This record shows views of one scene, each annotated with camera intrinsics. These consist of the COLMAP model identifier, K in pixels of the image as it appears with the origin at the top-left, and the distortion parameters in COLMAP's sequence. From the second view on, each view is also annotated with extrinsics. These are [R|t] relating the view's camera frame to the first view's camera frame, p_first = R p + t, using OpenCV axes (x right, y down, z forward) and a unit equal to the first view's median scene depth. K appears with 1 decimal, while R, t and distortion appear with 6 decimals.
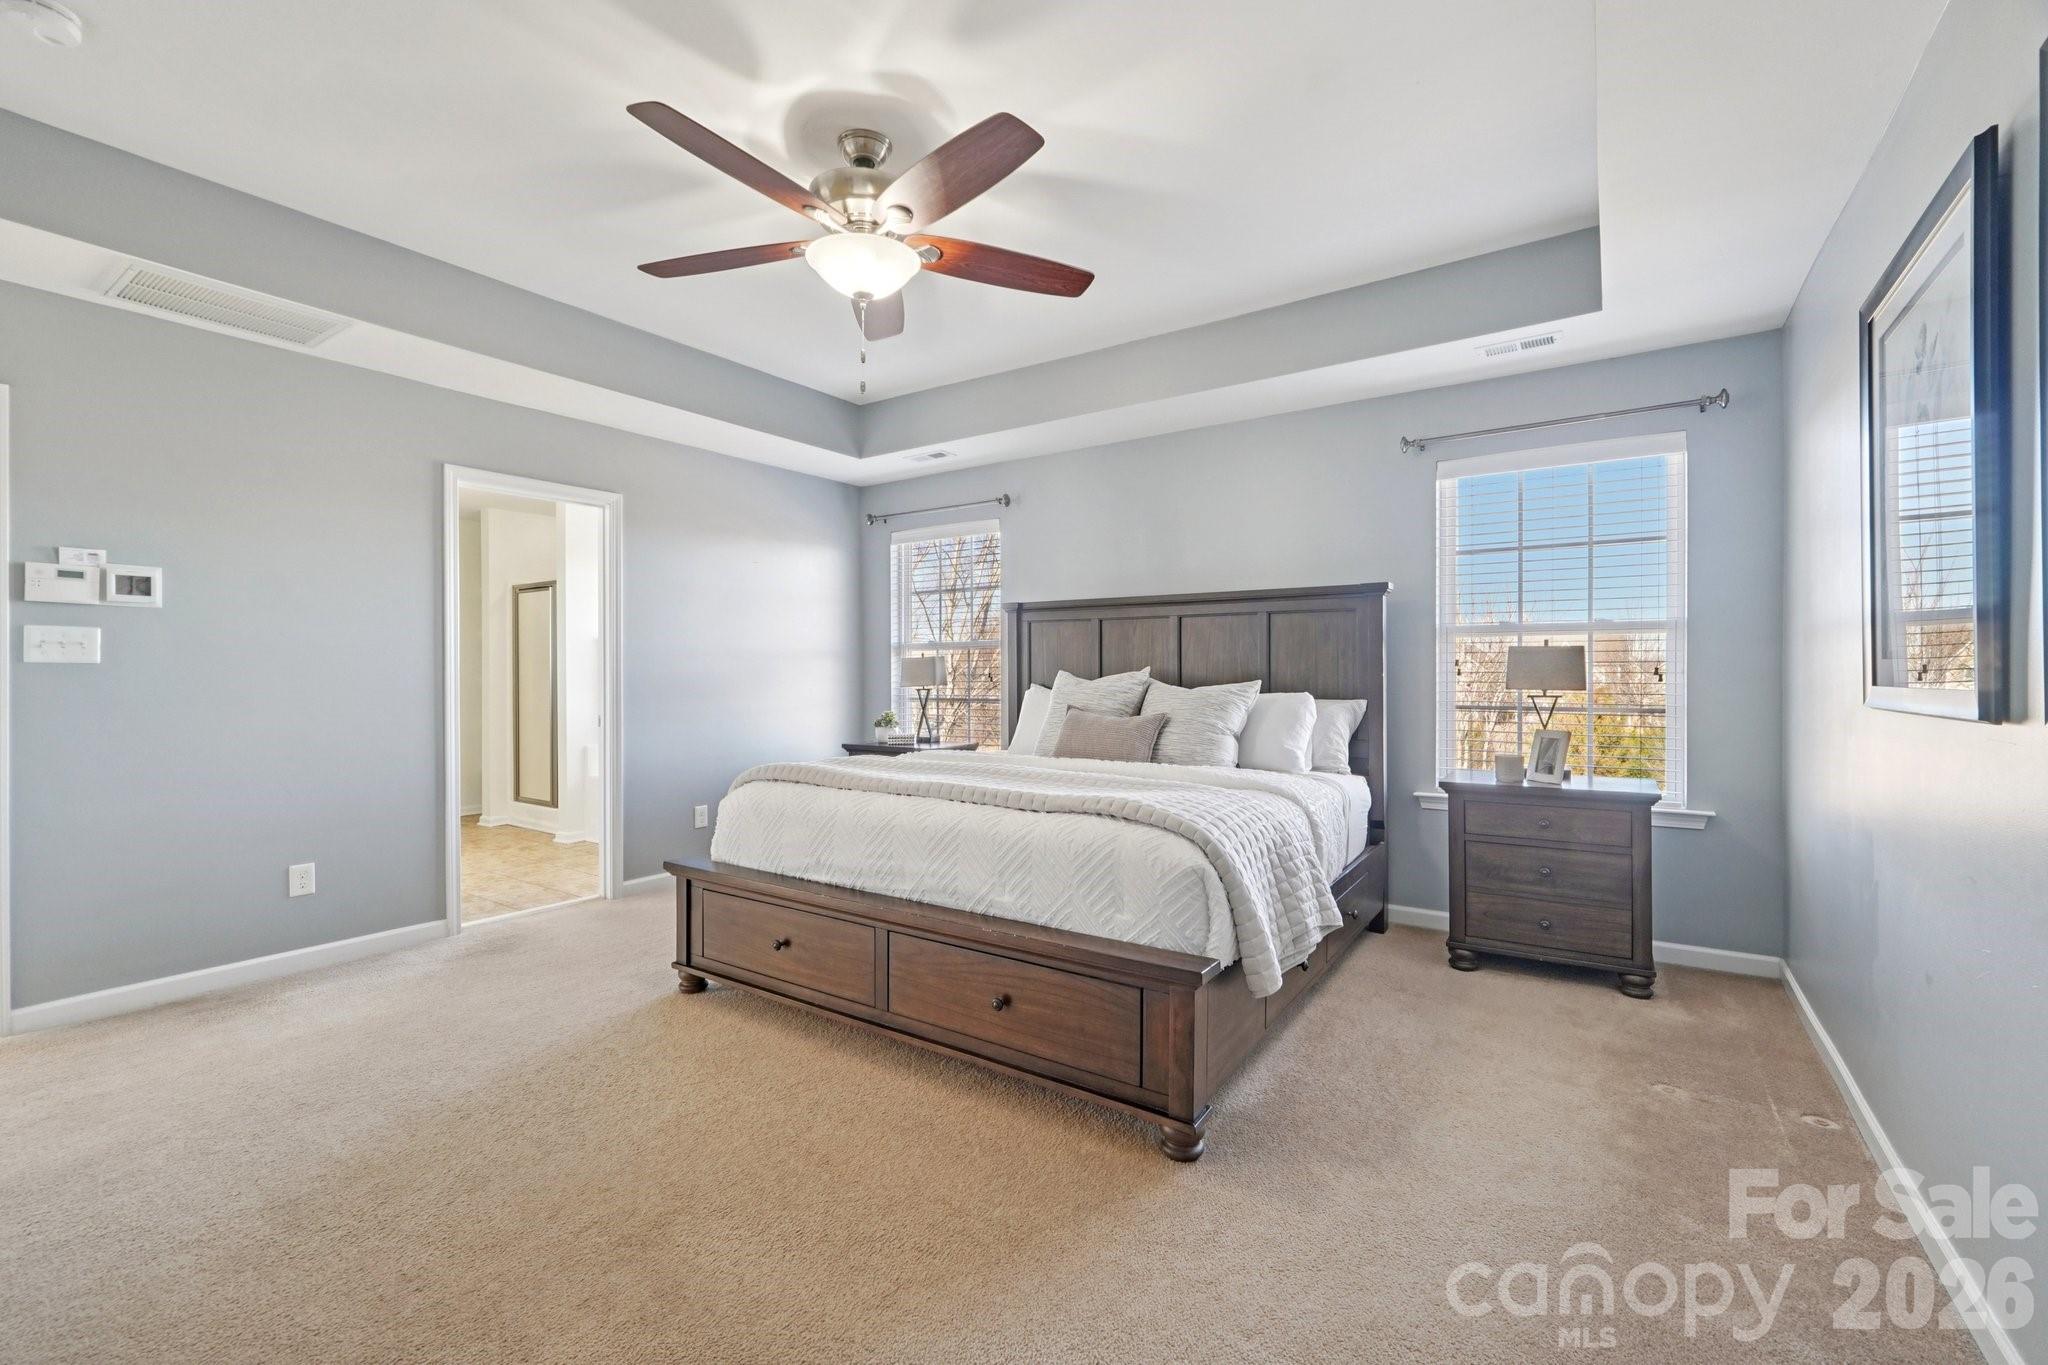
lens RADIAL K [[869.6, 0, 1022.0], [0, 869.6, 671.4], [0, 0, 1]] dist [0.000595, -0.000062]
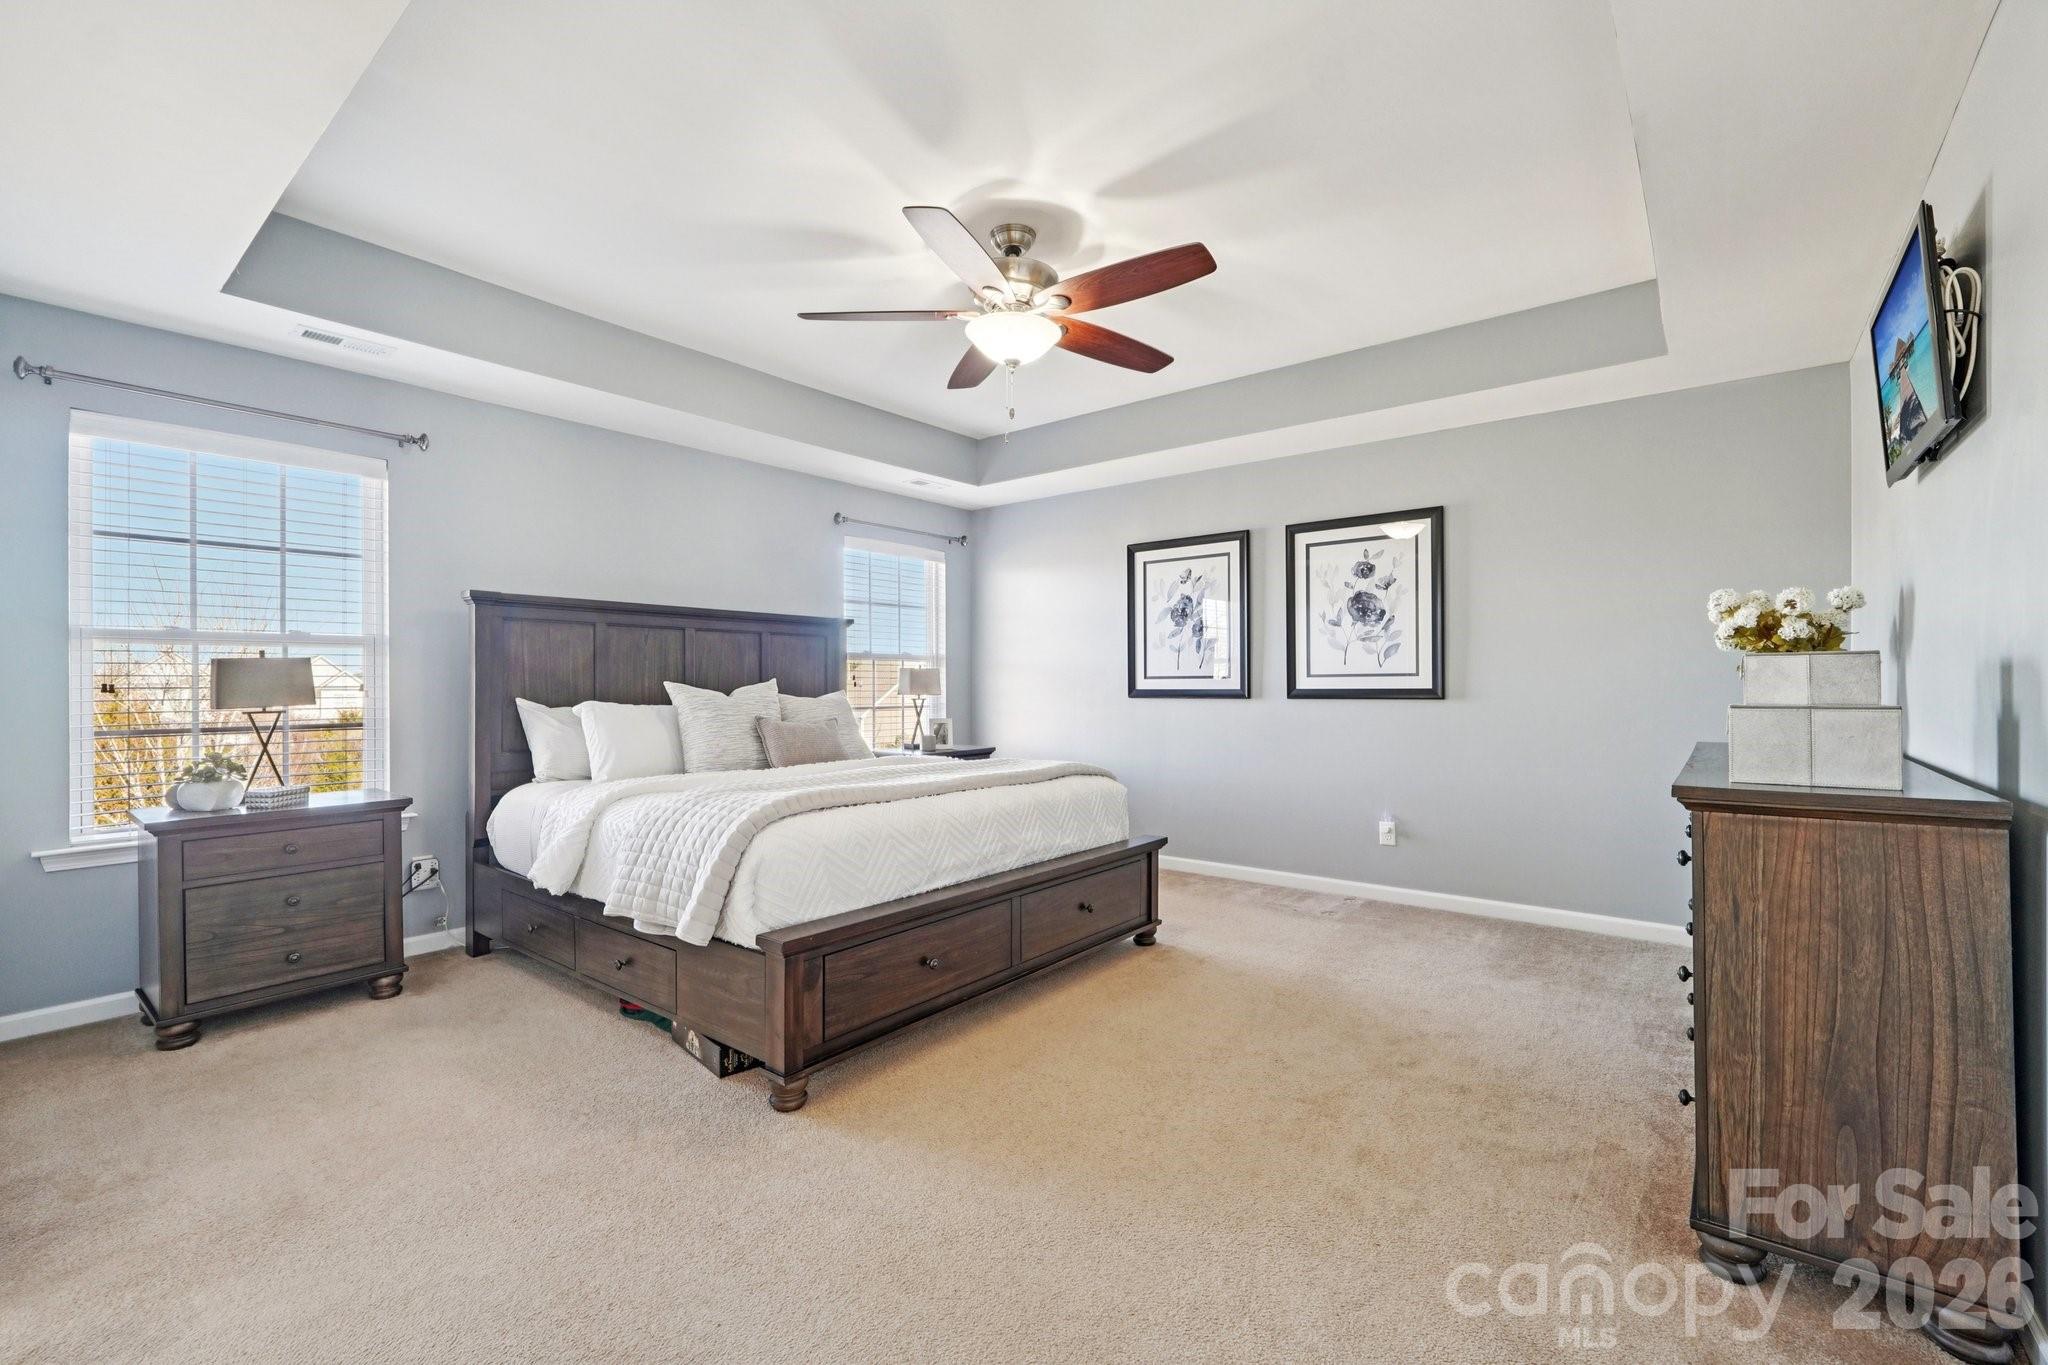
lens RADIAL K [[857.3, 0, 1024.0], [0, 857.3, 682.5], [0, 0, 1]] dist [-0.032154, 0.000046]
pose [[0.067352, 0.005102, 0.997716, -0.647463], [0.000386, 0.999987, -0.005139, 0.004479], [-0.997729, 0.000731, 0.067349, 0.445450]]
